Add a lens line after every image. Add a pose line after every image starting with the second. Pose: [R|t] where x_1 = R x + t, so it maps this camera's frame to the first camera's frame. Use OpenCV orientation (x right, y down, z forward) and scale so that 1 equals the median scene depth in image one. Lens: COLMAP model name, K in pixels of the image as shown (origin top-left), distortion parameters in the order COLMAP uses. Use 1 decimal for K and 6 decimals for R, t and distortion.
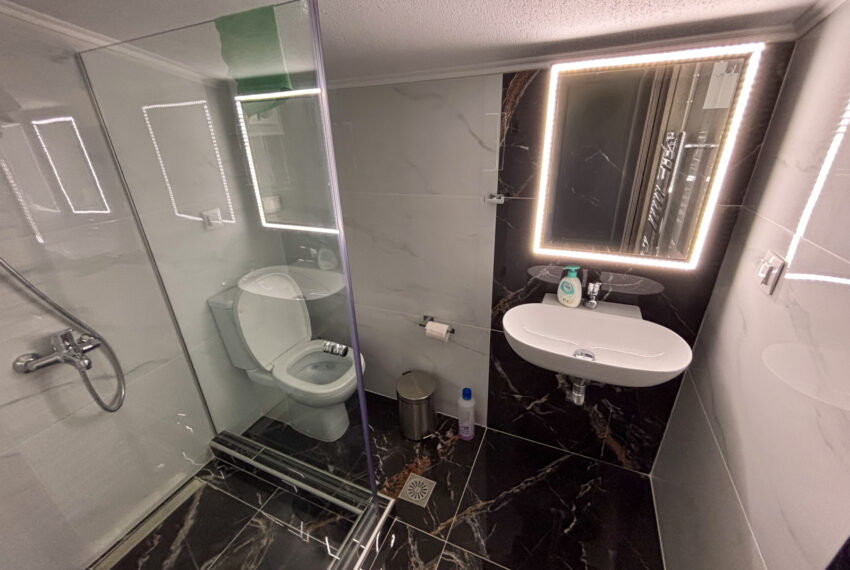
lens RADIAL K [[345.8, 0, 428.1], [0, 345.8, 285.1], [0, 0, 1]] dist [0.004966, -0.000236]
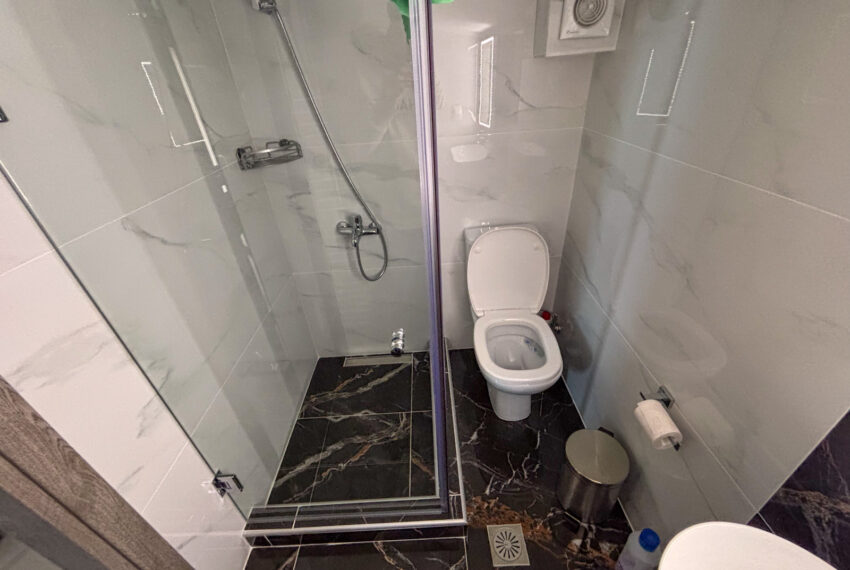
lens RADIAL K [[343.5, 0, 424.5], [0, 343.5, 285.1], [0, 0, 1]] dist [0.001345, -0.000387]
pose [[0.424971, 0.494899, -0.757941, 0.191170], [-0.319027, 0.865473, 0.386237, -0.176612], [0.847125, 0.077664, 0.525687, 0.362611]]
